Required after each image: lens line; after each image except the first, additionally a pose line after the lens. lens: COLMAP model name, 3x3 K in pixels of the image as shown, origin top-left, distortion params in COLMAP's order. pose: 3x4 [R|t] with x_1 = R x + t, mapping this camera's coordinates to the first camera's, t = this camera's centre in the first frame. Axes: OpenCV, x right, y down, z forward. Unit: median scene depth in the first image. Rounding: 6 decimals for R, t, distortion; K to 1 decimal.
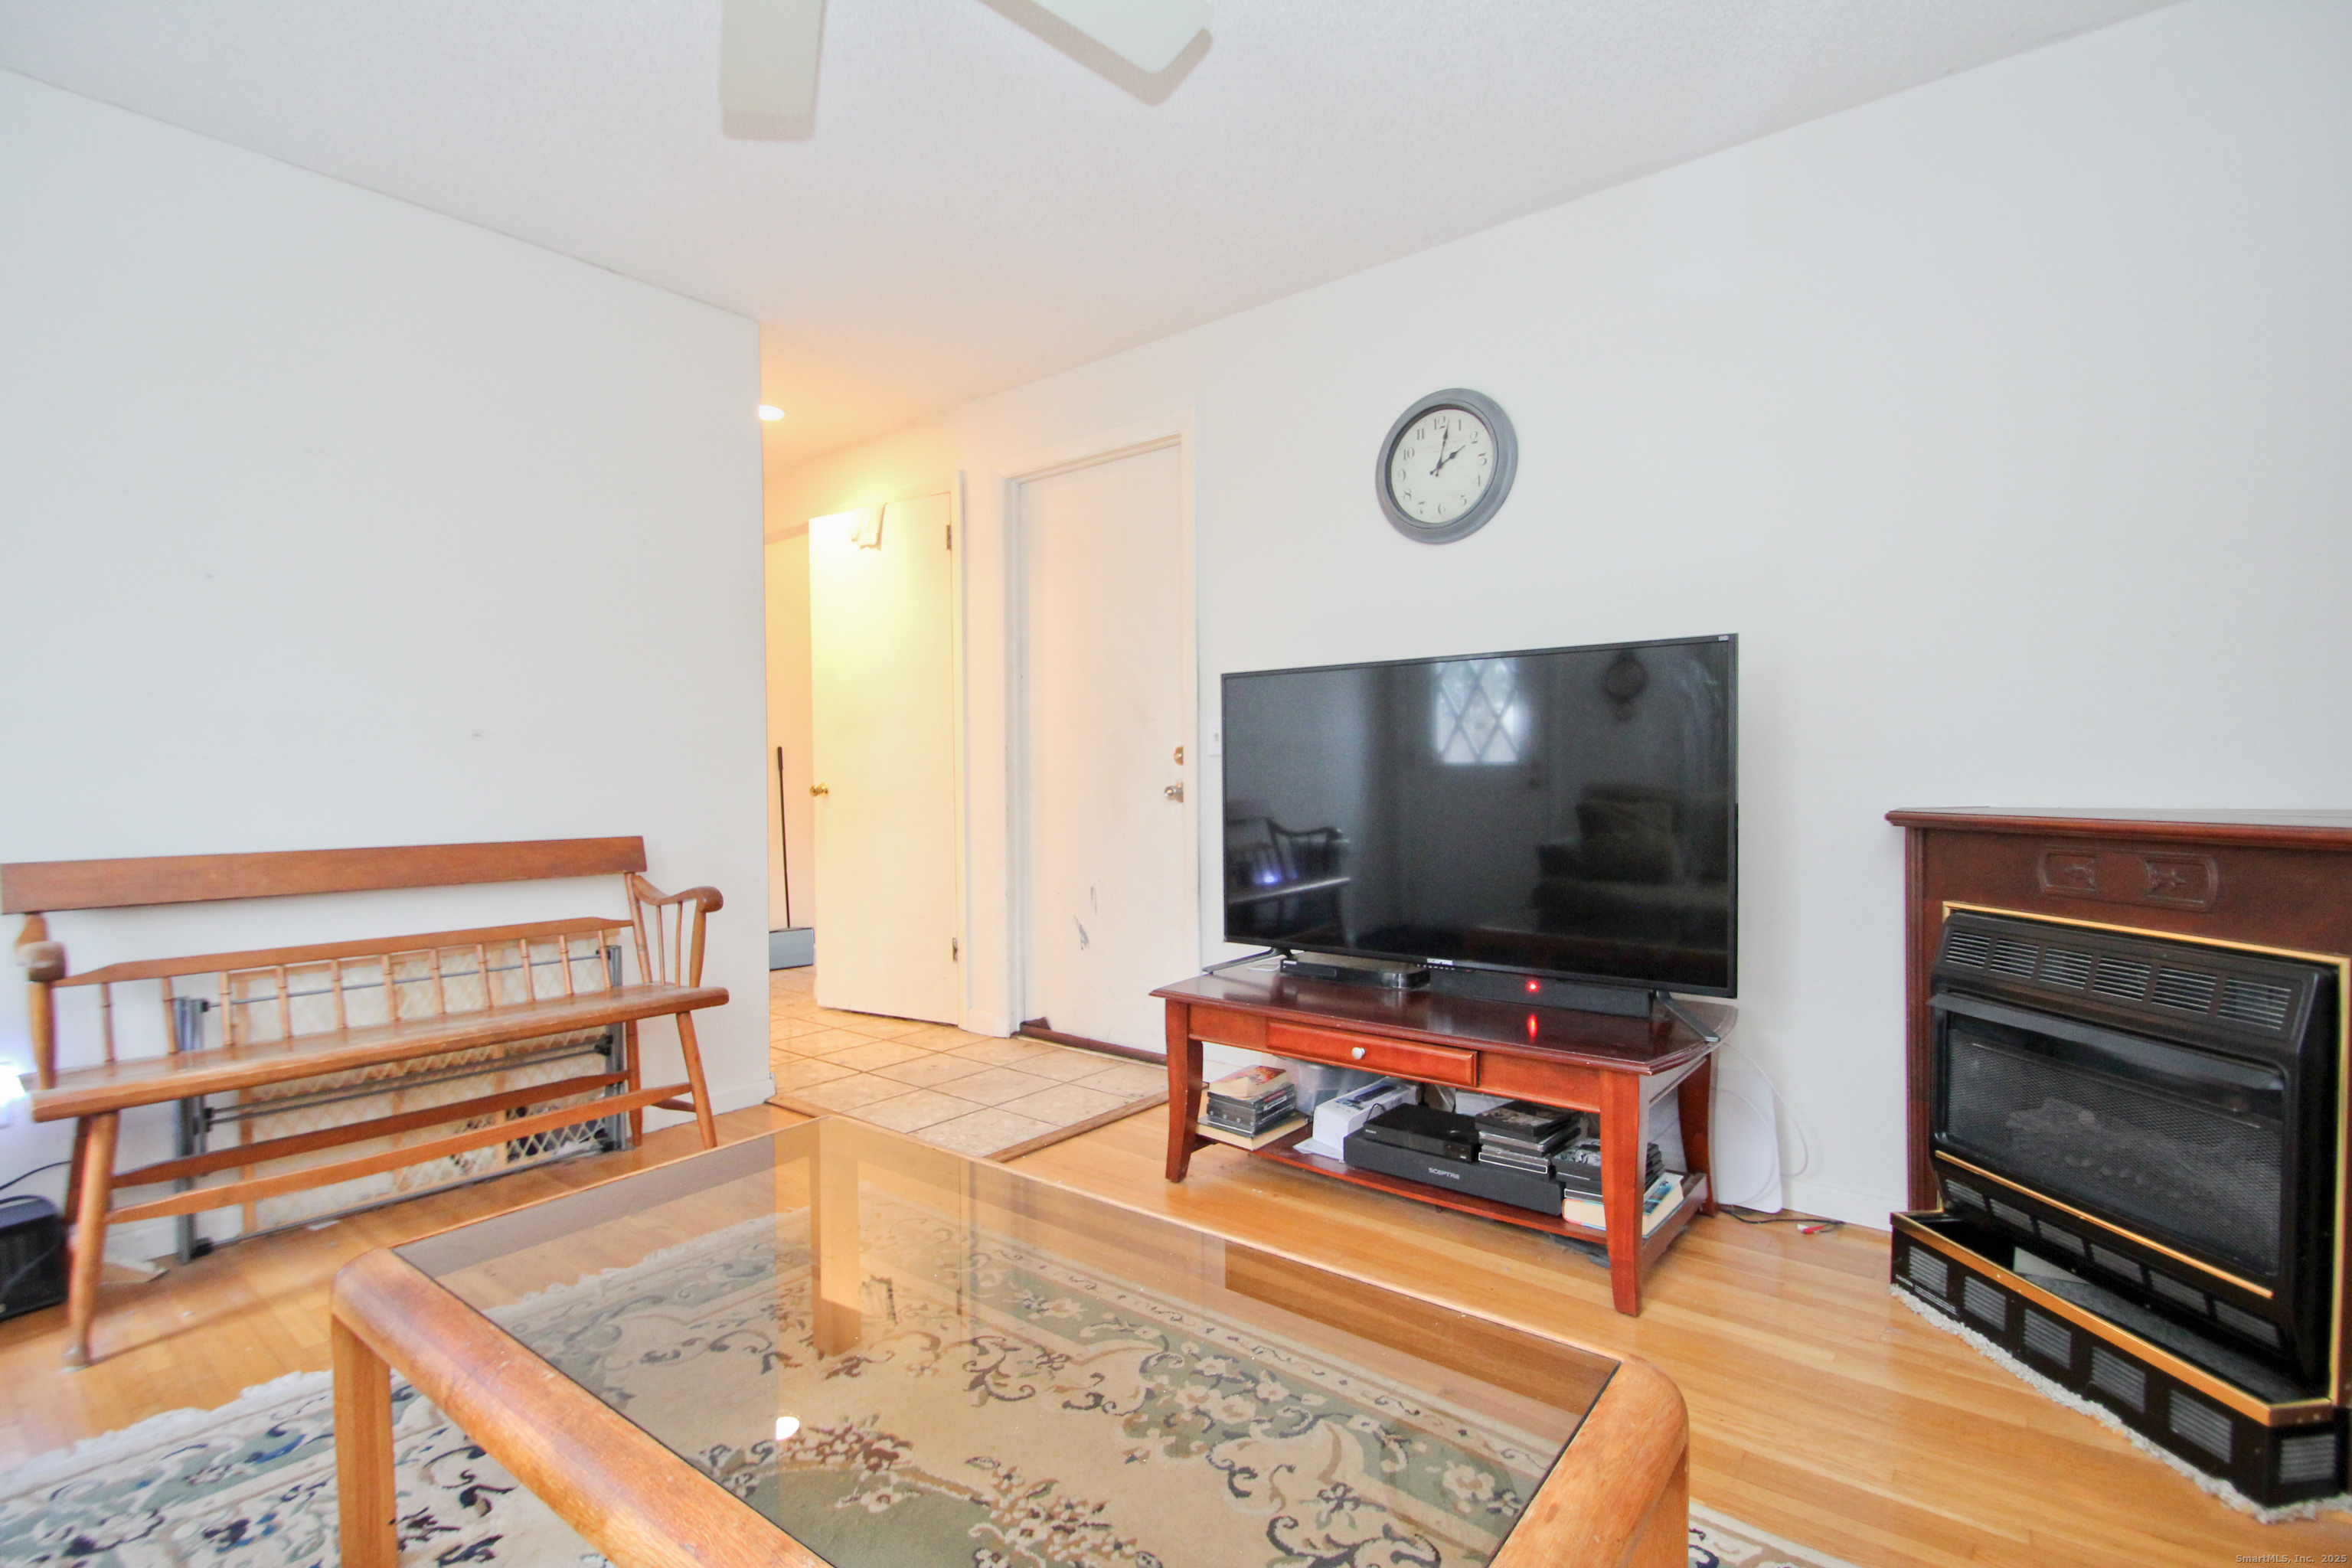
lens RADIAL K [[1092.6, 0, 1171.0], [0, 1092.6, 799.7], [0, 0, 1]] dist [0.003737, -0.017898]
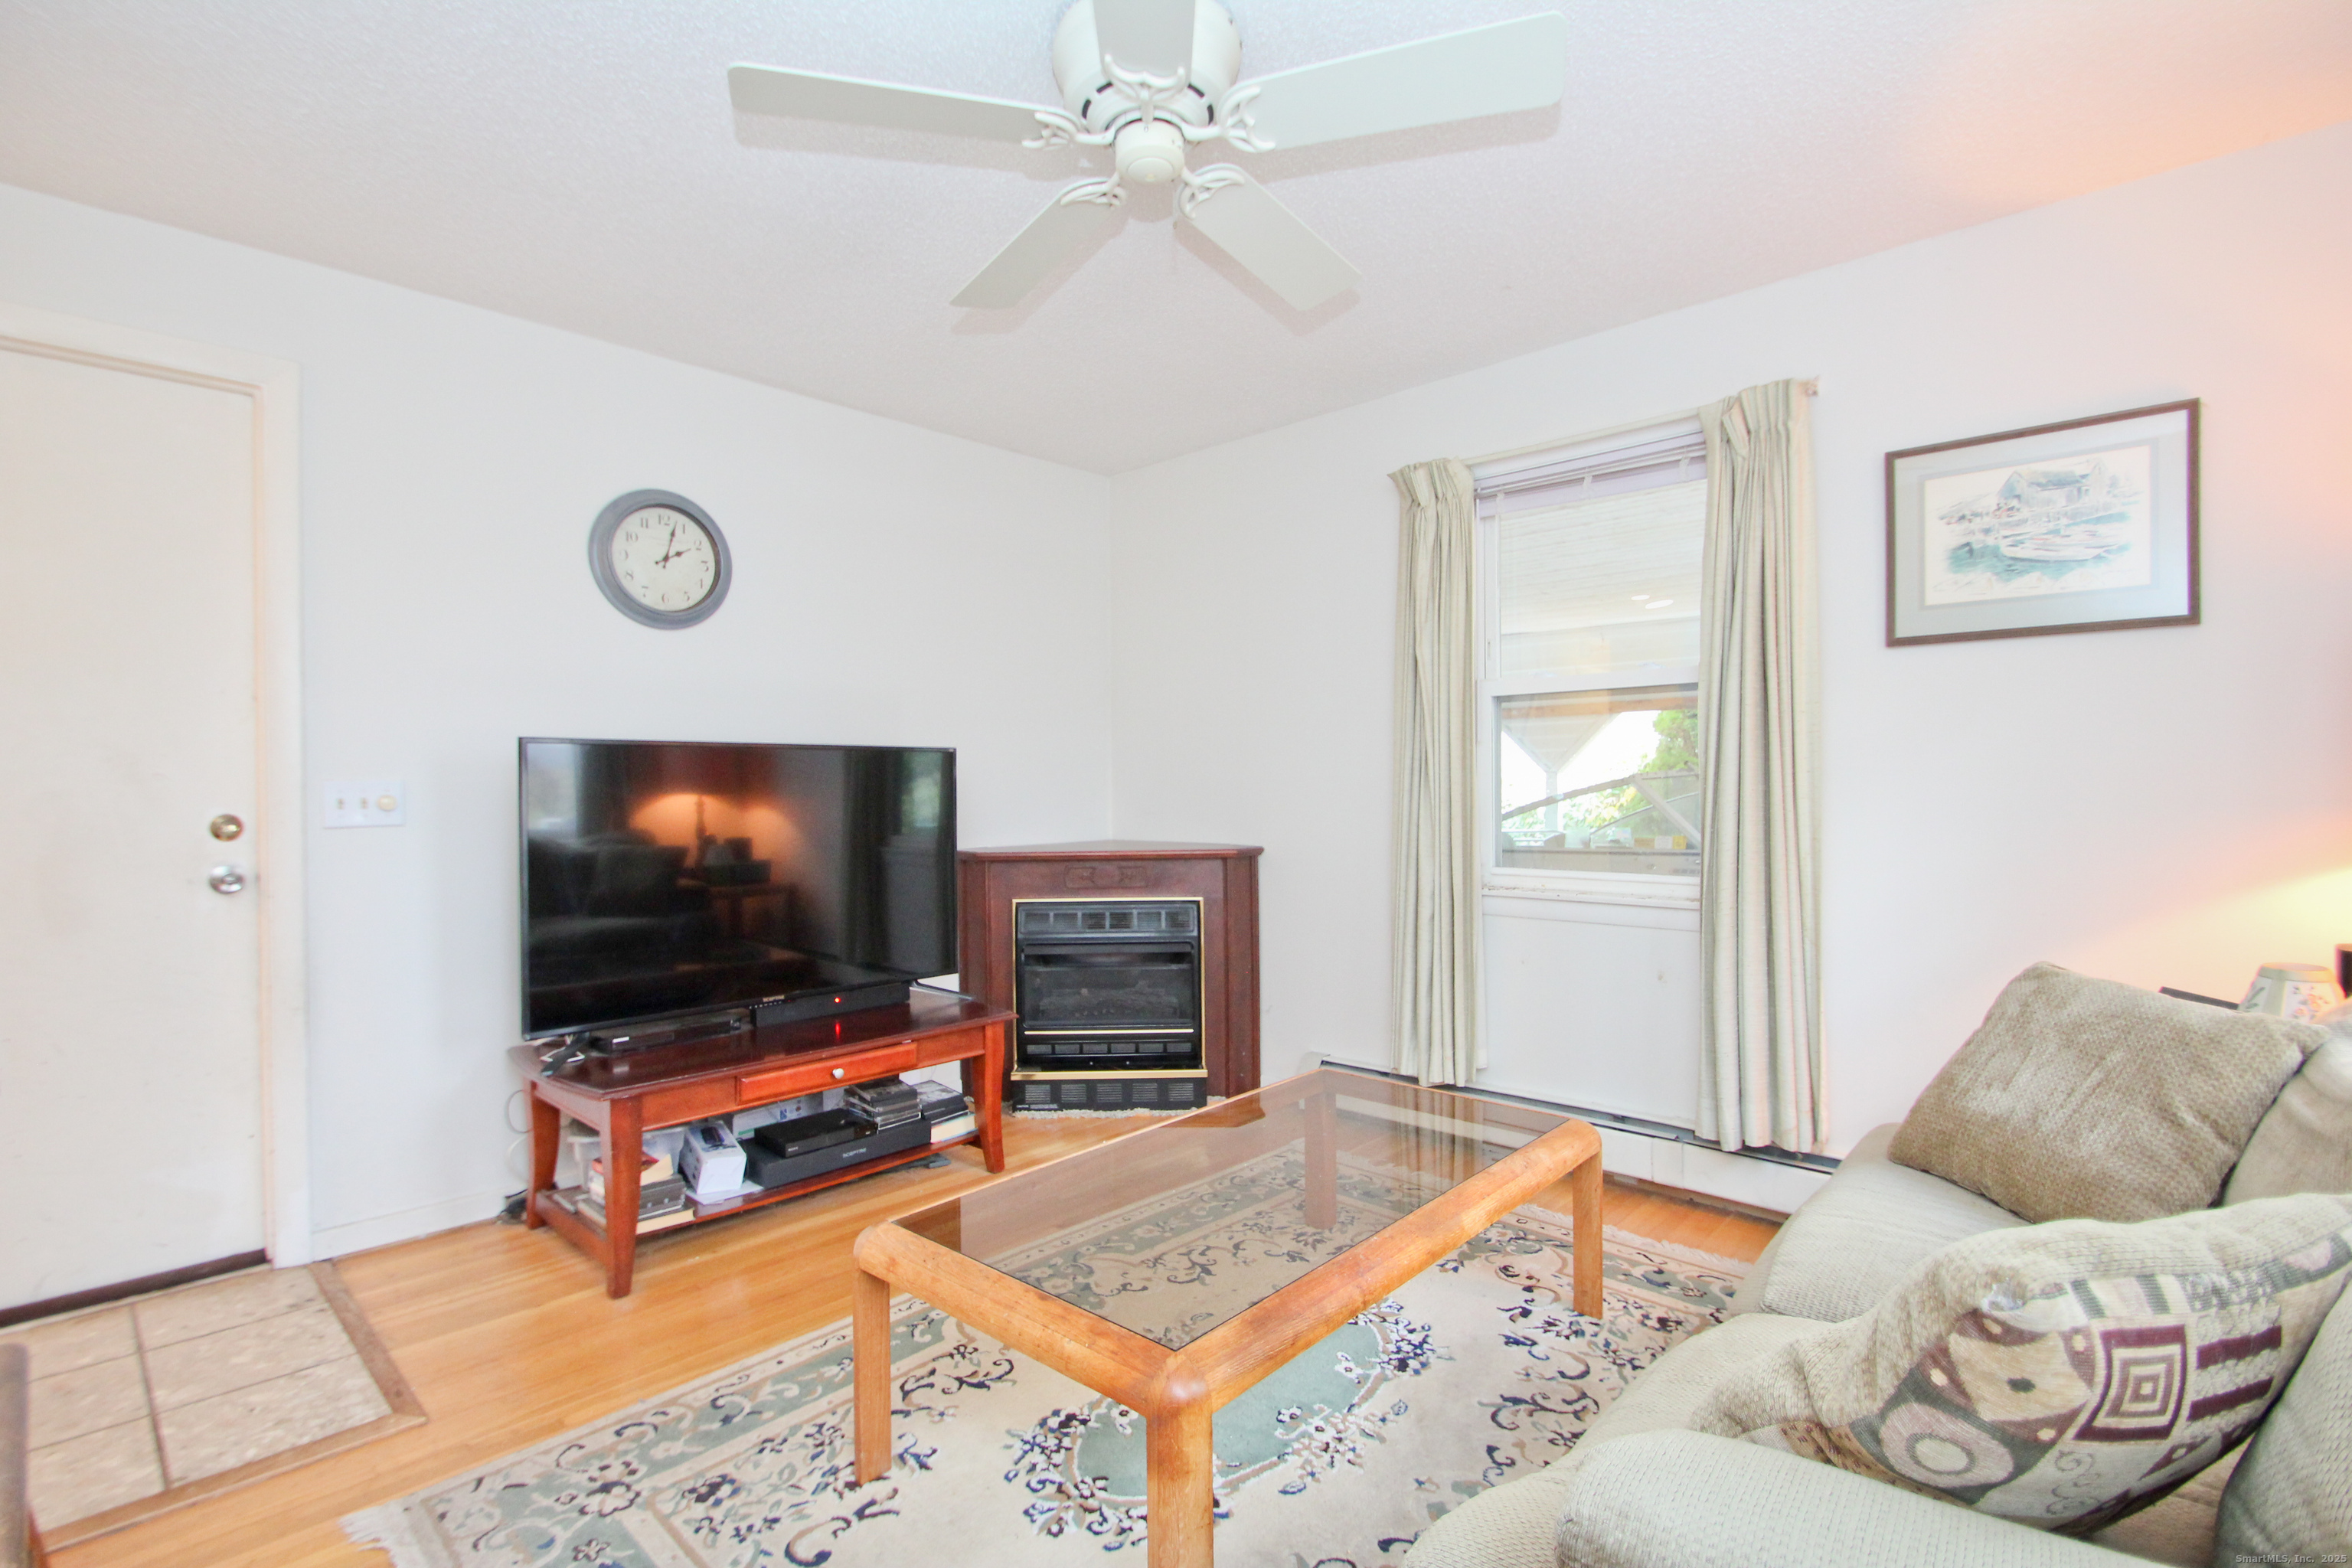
lens RADIAL K [[1092.0, 0, 1178.4], [0, 1092.0, 800.9], [0, 0, 1]] dist [0.005681, -0.017943]
pose [[0.068941, -0.008819, 0.997582, -1.288151], [0.029655, 0.999537, 0.006787, -0.088992], [-0.997180, 0.029115, 0.069171, 0.667777]]
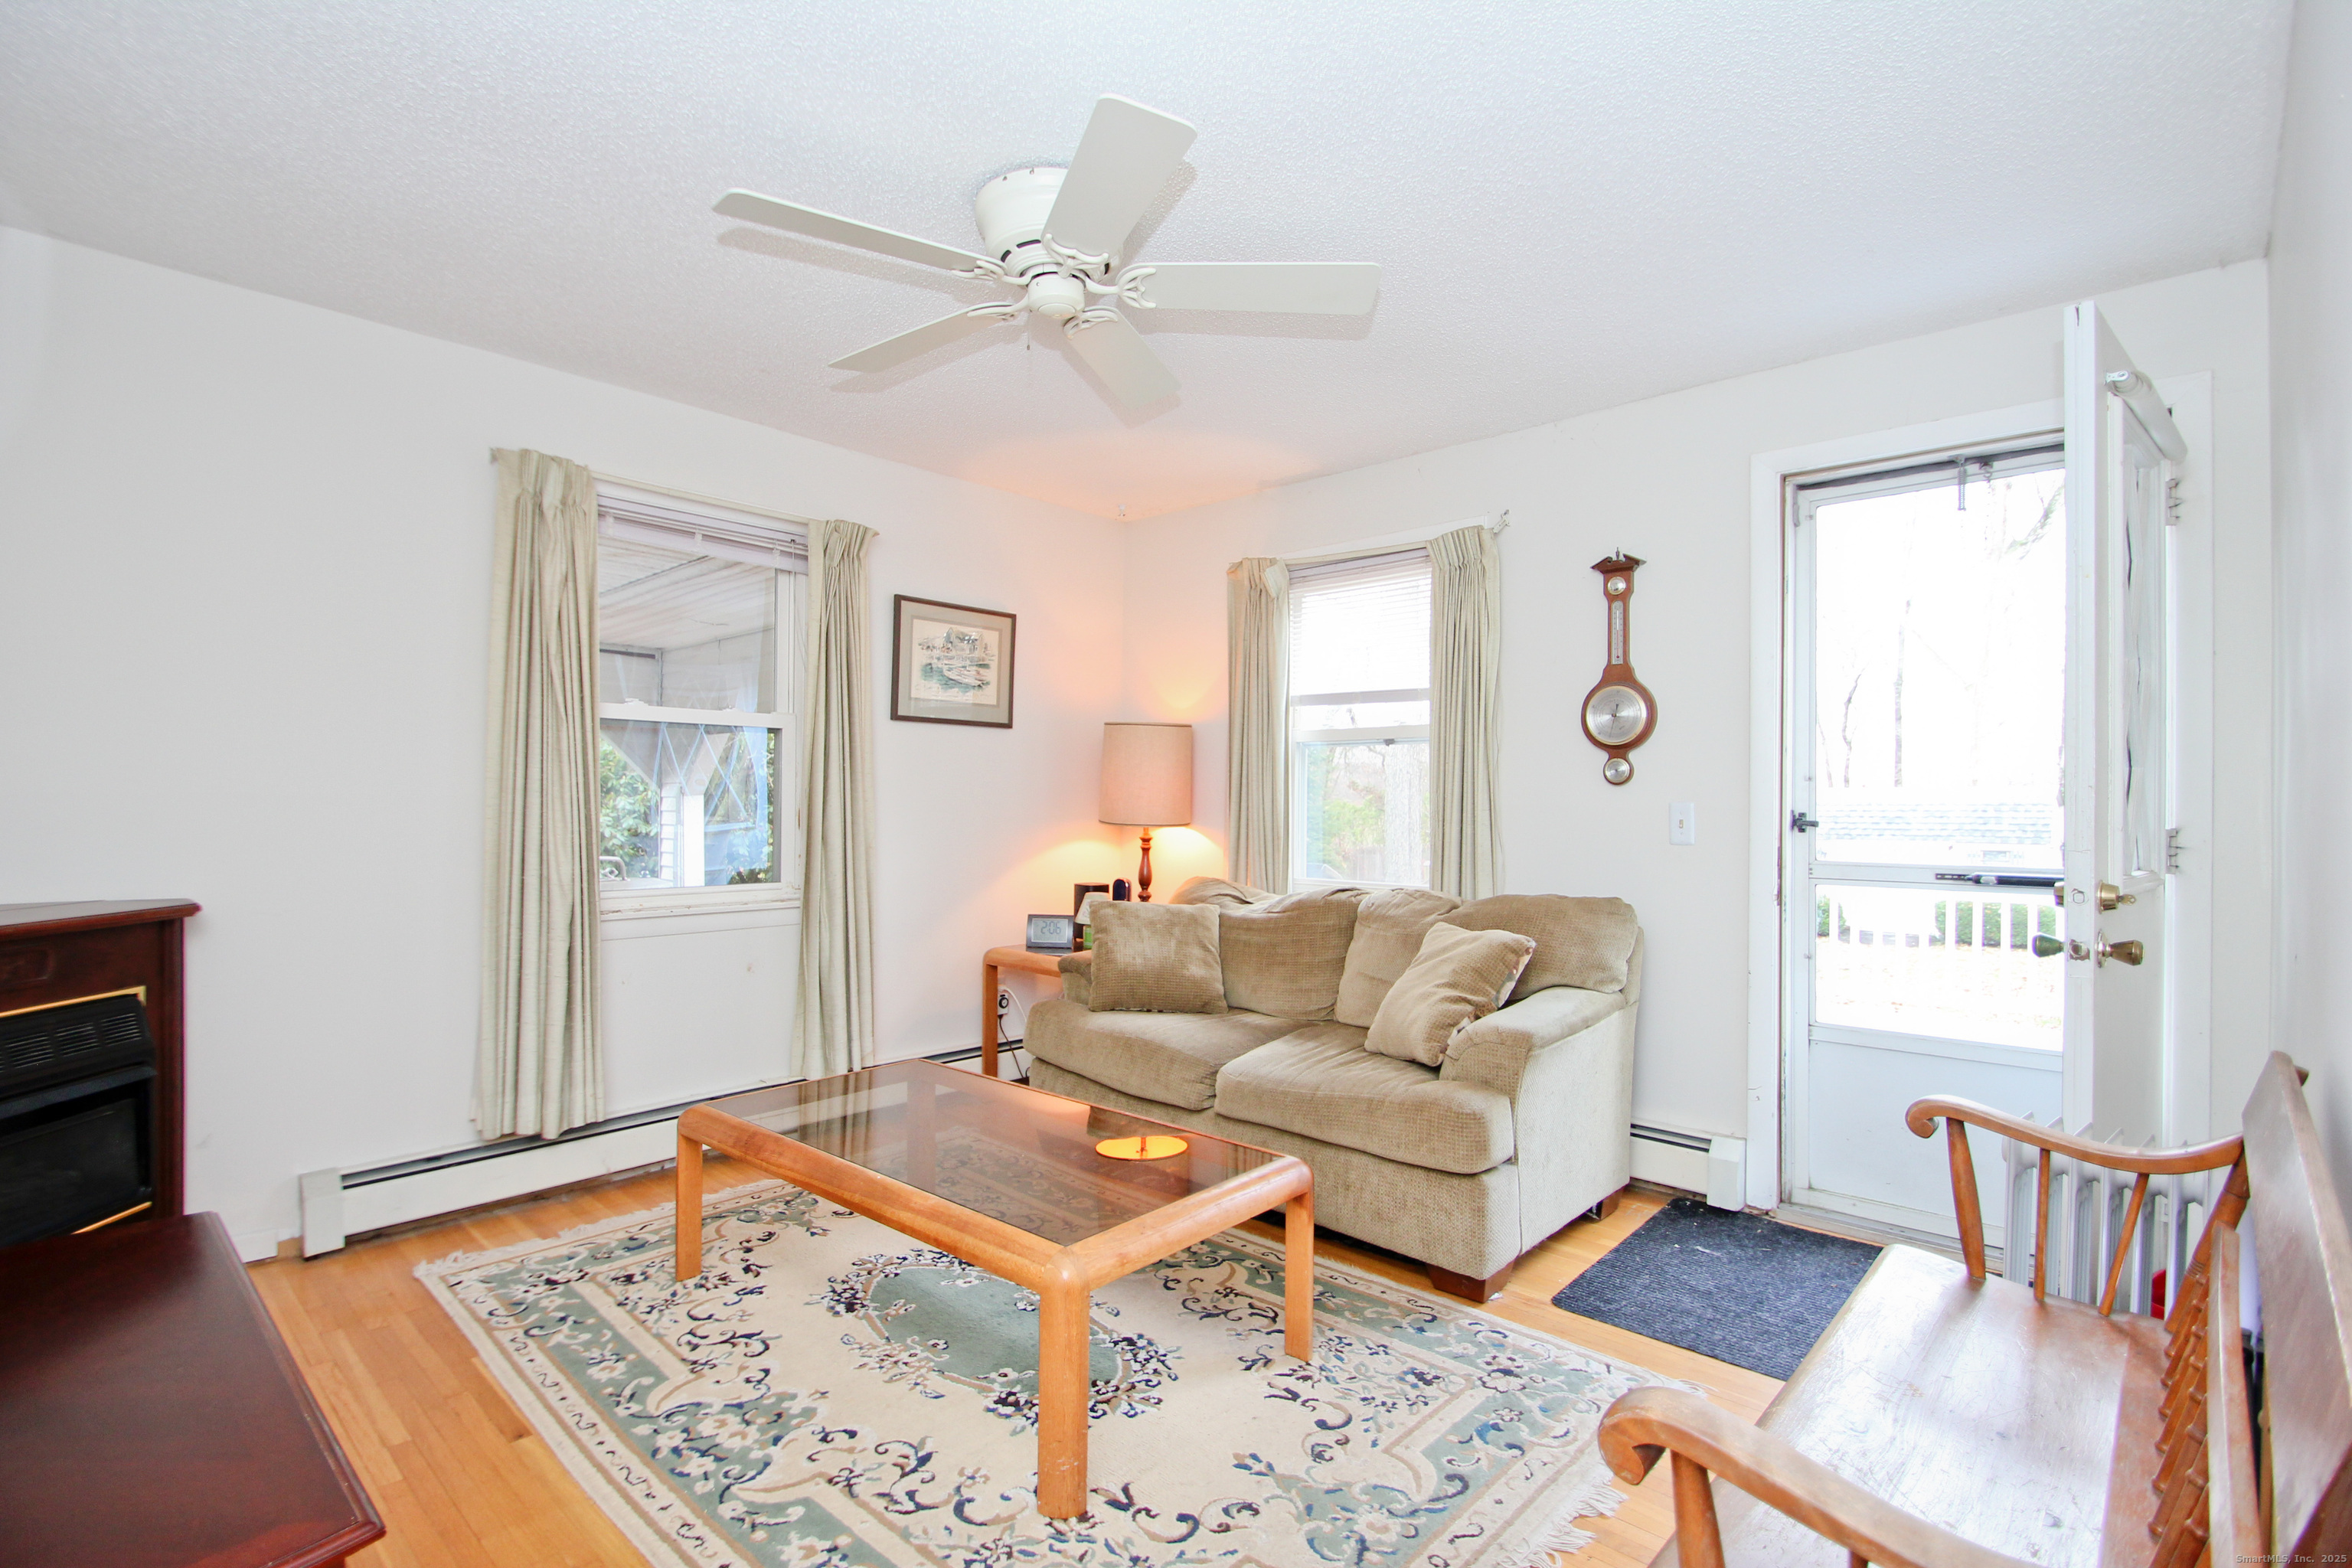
lens RADIAL K [[1092.0, 0, 1178.4], [0, 1092.0, 800.9], [0, 0, 1]] dist [0.005681, -0.017943]
pose [[-0.998375, -0.001179, 0.056965, -0.477697], [0.000006, 0.999784, 0.020797, -0.138527], [-0.056977, 0.020763, -0.998160, 2.000546]]
